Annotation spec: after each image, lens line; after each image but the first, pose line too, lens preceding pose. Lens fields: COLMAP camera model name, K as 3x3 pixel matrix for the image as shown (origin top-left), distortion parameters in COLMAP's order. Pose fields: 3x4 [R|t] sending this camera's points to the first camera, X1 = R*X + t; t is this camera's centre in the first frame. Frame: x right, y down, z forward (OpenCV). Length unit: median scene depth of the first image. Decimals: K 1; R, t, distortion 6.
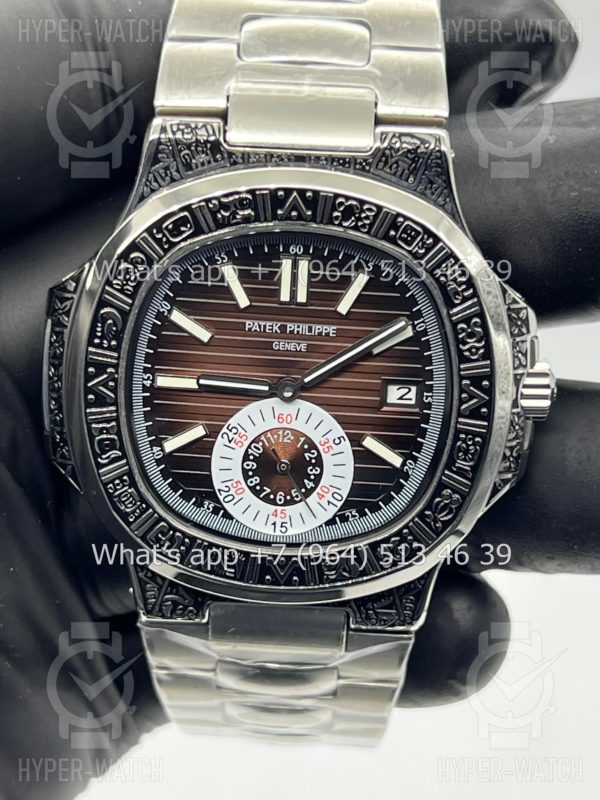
lens RADIAL K [[1925.8, 0, 300.0], [0, 1925.8, 400.0], [0, 0, 1]] dist [0.231614, -0.309598]
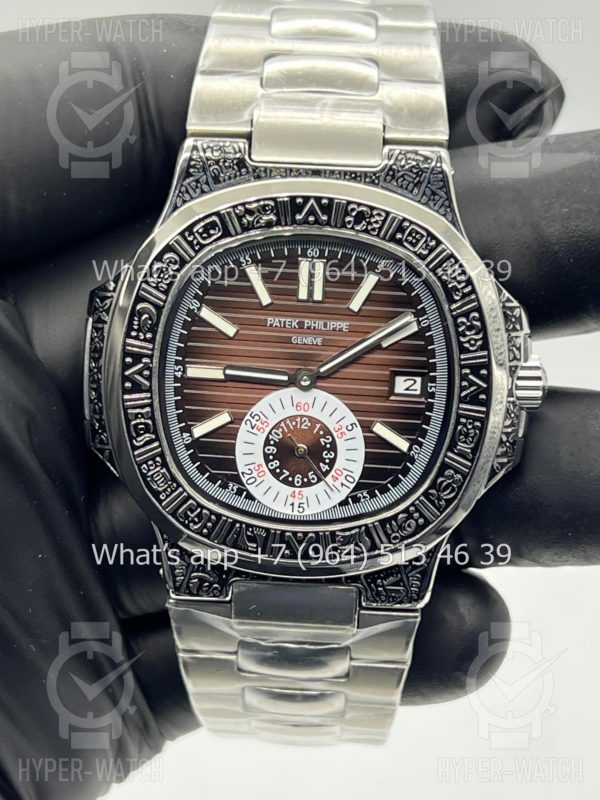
lens RADIAL K [[1925.8, 0, 300.0], [0, 1925.8, 400.0], [0, 0, 1]] dist [0.231614, -0.309598]
pose [[1.000000, 0.000709, 0.000106, -0.009432], [-0.000694, 0.994474, -0.104982, 0.122890], [-0.000180, 0.104982, 0.994474, -0.100531]]
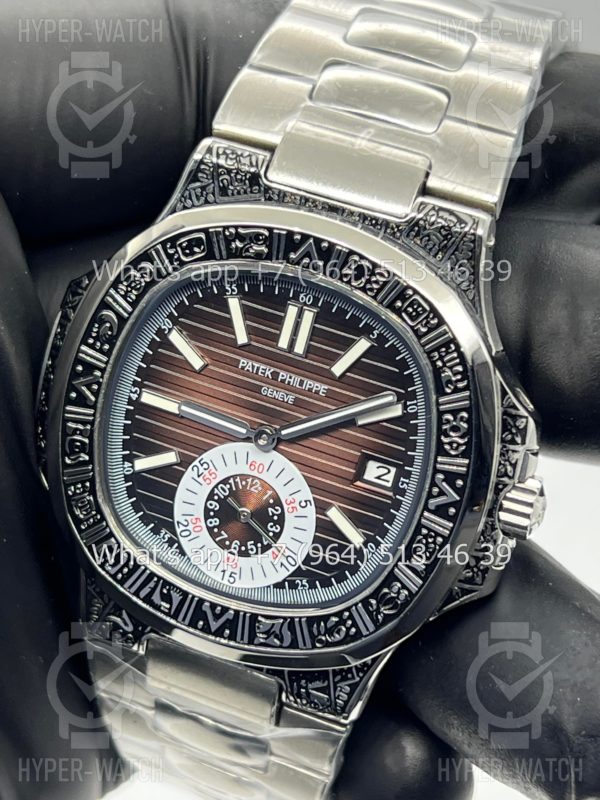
lens RADIAL K [[1925.8, 0, 300.0], [0, 1925.8, 400.0], [0, 0, 1]] dist [0.231614, -0.309598]
pose [[0.942291, 0.244461, -0.228749, 0.226738], [-0.257541, 0.965841, -0.028715, -0.000581], [0.213915, 0.085970, 0.973062, 0.063717]]
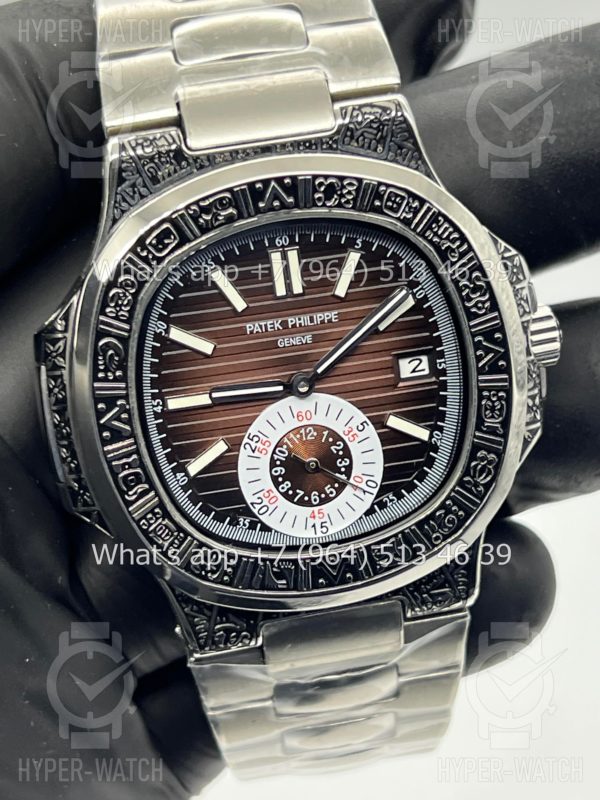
lens RADIAL K [[1925.8, 0, 300.0], [0, 1925.8, 400.0], [0, 0, 1]] dist [0.231614, -0.309598]
pose [[0.969598, -0.208334, 0.128358, -0.133706], [0.215054, 0.975751, -0.040771, 0.041405], [-0.116752, 0.067135, 0.990889, 0.039772]]
